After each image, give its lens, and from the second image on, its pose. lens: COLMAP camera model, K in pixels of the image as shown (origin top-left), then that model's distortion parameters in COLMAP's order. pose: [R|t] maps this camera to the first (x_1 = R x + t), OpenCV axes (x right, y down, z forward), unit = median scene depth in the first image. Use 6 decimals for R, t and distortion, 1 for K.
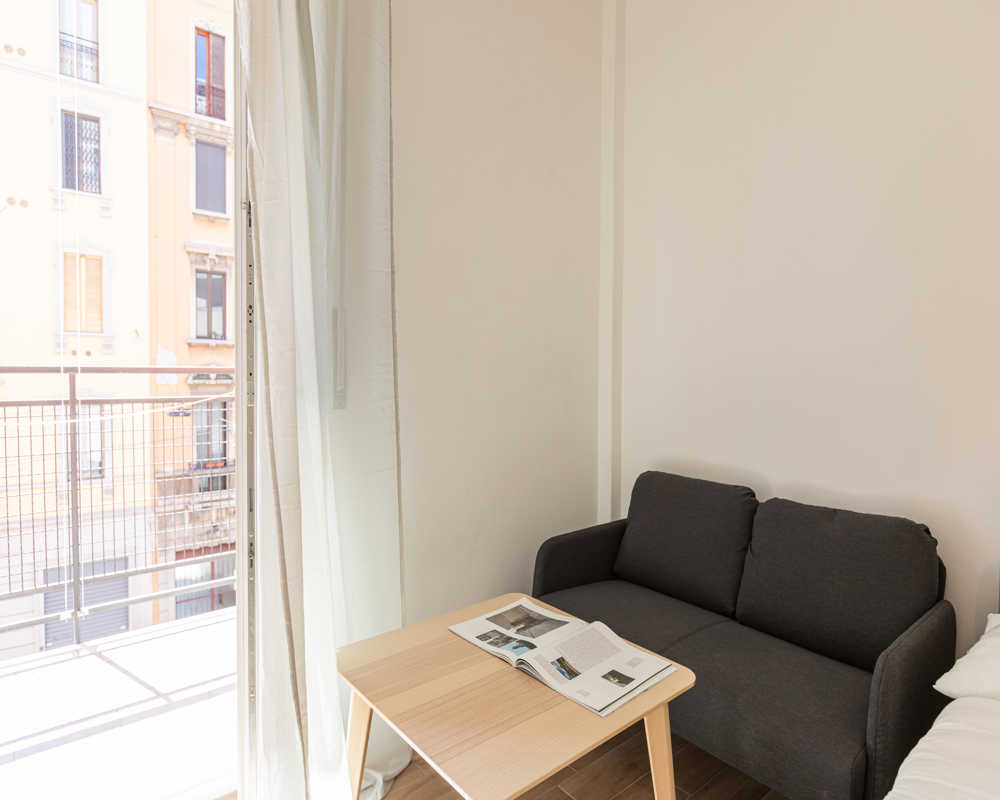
lens RADIAL K [[576.6, 0, 502.5], [0, 576.6, 348.9], [0, 0, 1]] dist [-0.001931, -0.000512]
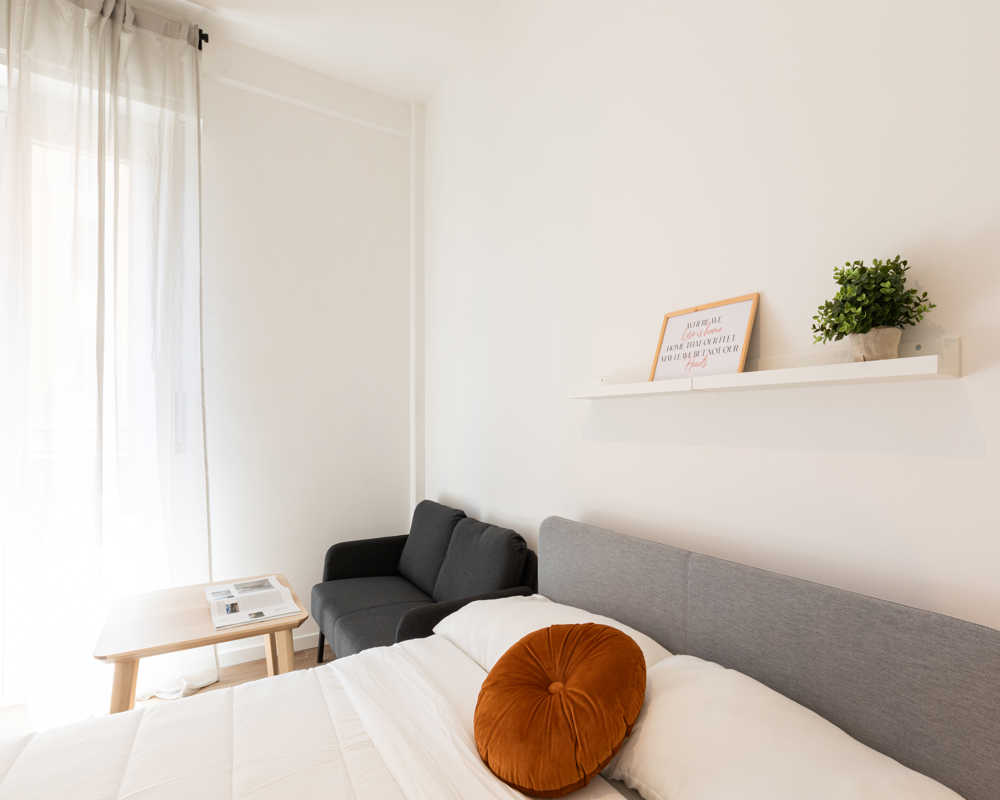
lens RADIAL K [[505.7, 0, 467.7], [0, 505.7, 404.3], [0, 0, 1]] dist [0.021440, 0.000170]
pose [[0.982758, -0.017074, -0.184107, 0.886268], [0.015368, 0.999825, -0.010686, -0.004401], [0.184257, 0.007673, 0.982848, -0.269085]]
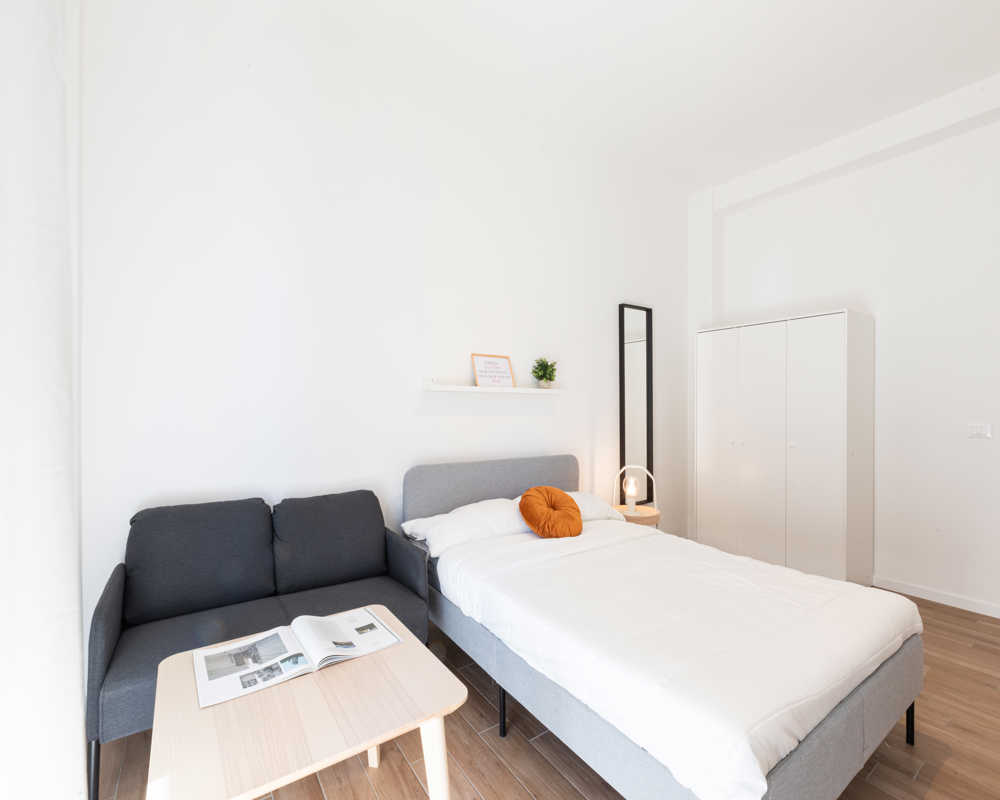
lens RADIAL K [[453.2, 0, 500.0], [0, 453.2, 400.0], [0, 0, 1]] dist [-0.000109, -0.000364]
pose [[0.094208, 0.004049, 0.995544, -0.726536], [-0.033512, 0.999438, -0.000894, 0.000167], [-0.994988, -0.033278, 0.094291, 0.485761]]
